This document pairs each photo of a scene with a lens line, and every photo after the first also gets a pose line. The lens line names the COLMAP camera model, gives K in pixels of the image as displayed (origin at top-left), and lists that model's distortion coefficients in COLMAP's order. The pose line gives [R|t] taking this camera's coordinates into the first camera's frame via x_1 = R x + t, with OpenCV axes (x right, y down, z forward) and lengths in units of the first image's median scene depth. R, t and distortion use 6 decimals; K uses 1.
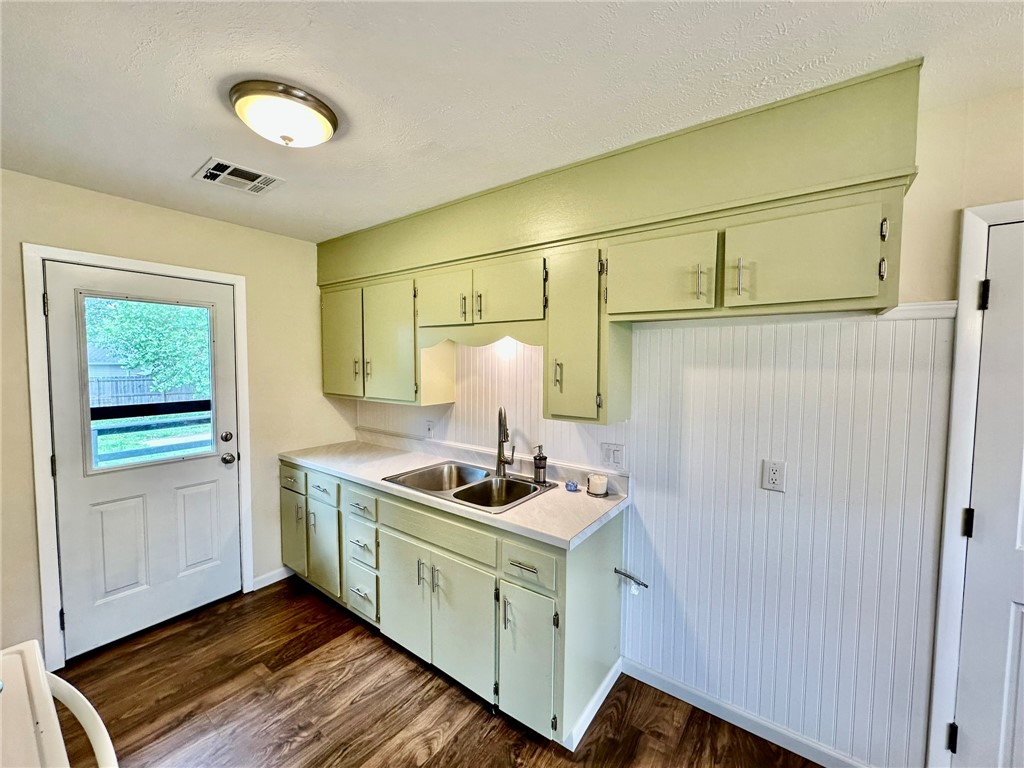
lens RADIAL K [[407.0, 0, 508.6], [0, 407.0, 386.7], [0, 0, 1]] dist [-0.002874, 0.000901]
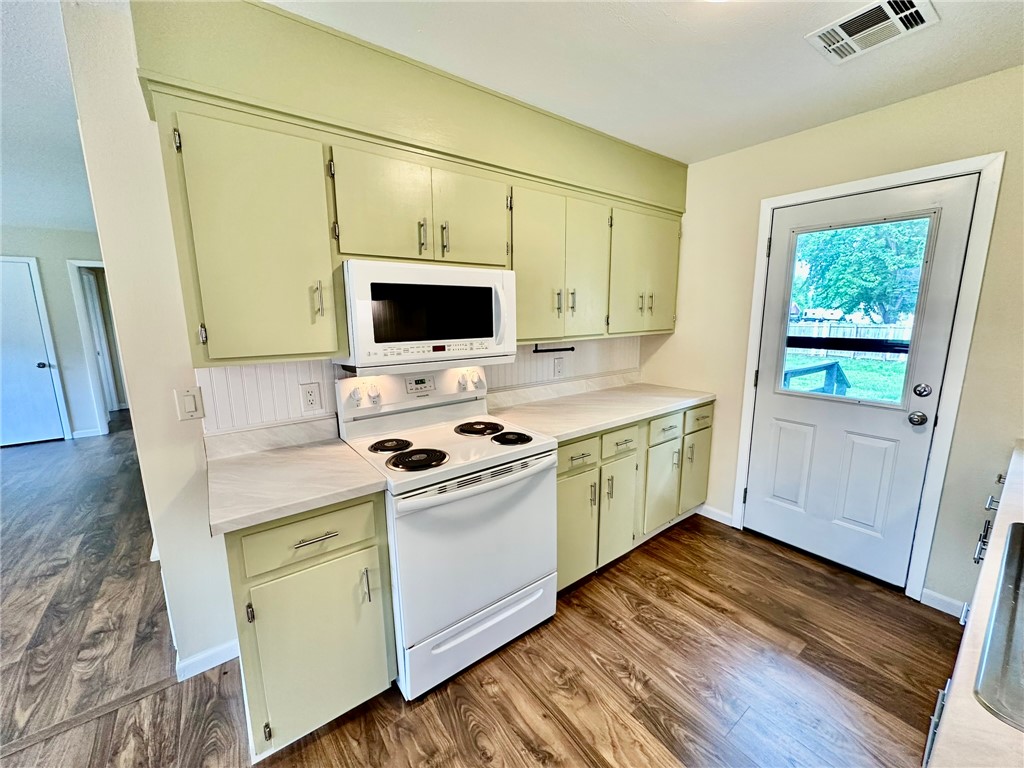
lens RADIAL K [[407.0, 0, 513.0], [0, 407.0, 384.6], [0, 0, 1]] dist [-0.002874, 0.000901]
pose [[-0.281971, 0.164384, -0.945235, 0.859347], [-0.049267, 0.981432, 0.185376, 0.037585], [0.958157, 0.098839, -0.268637, 1.728334]]
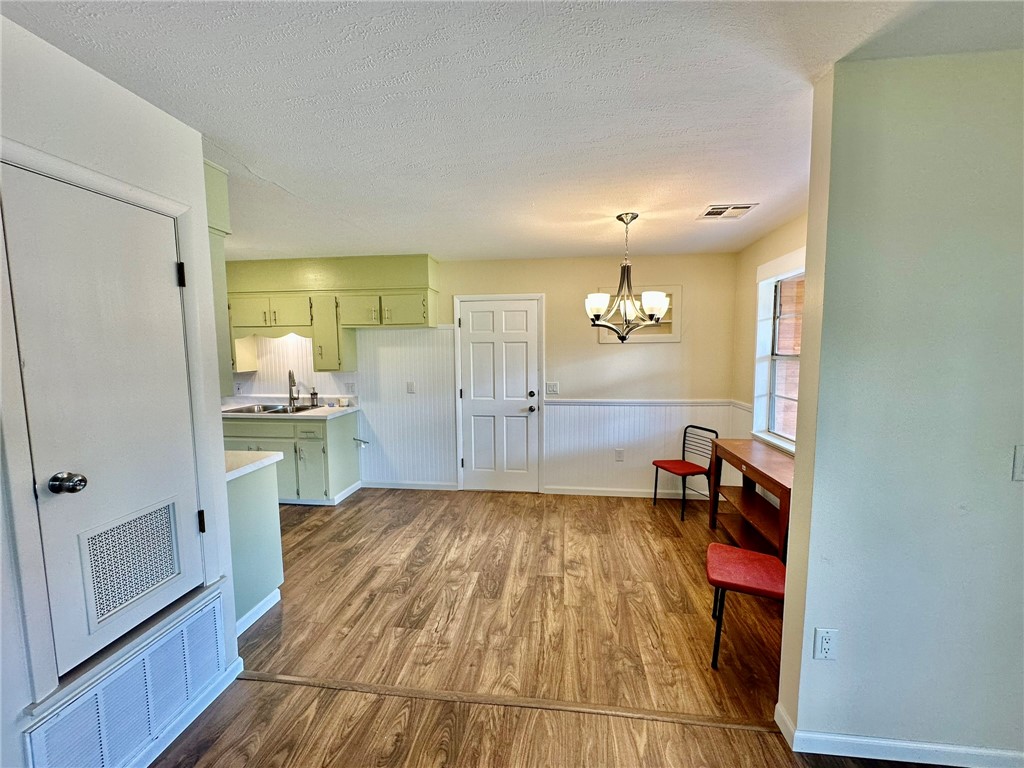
lens RADIAL K [[407.0, 0, 513.2], [0, 407.0, 385.6], [0, 0, 1]] dist [-0.002874, 0.000901]
pose [[0.867091, -0.055460, 0.495053, -0.049420], [0.045605, 0.998448, 0.031976, 0.092952], [-0.496058, -0.005150, 0.868274, -0.987792]]
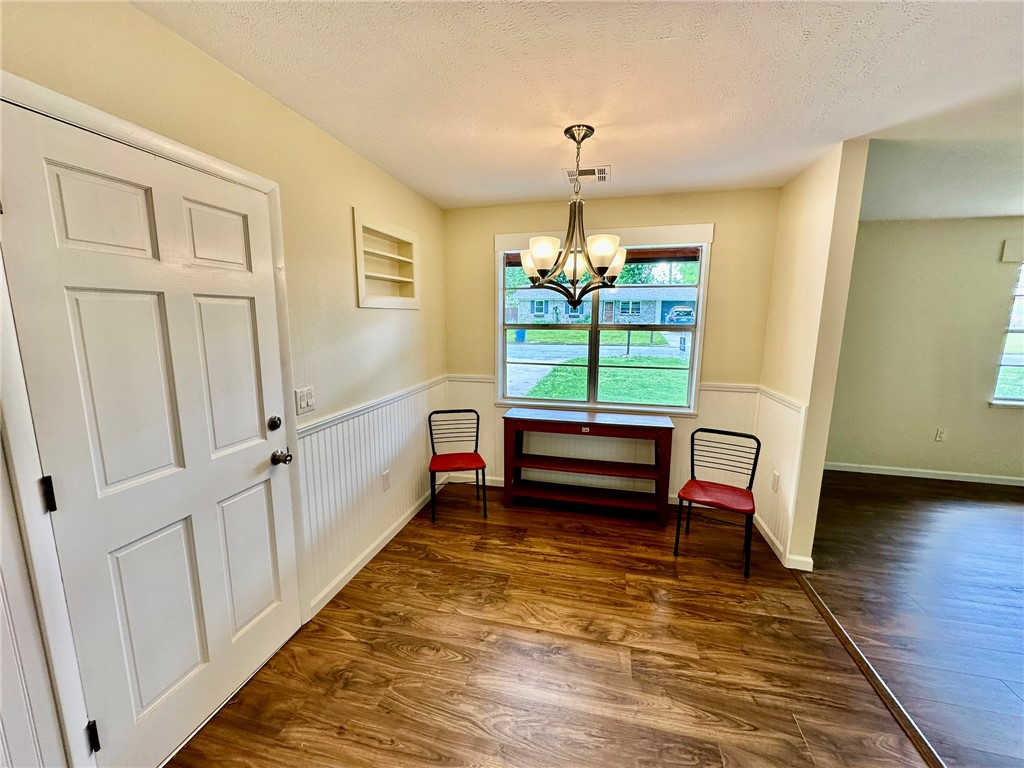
lens RADIAL K [[407.0, 0, 511.0], [0, 407.0, 384.3], [0, 0, 1]] dist [-0.002874, 0.000901]
pose [[-0.394561, -0.154648, 0.905763, 0.064854], [0.057913, 0.979590, 0.192480, -0.006326], [-0.917043, 0.128401, -0.377552, 0.469384]]
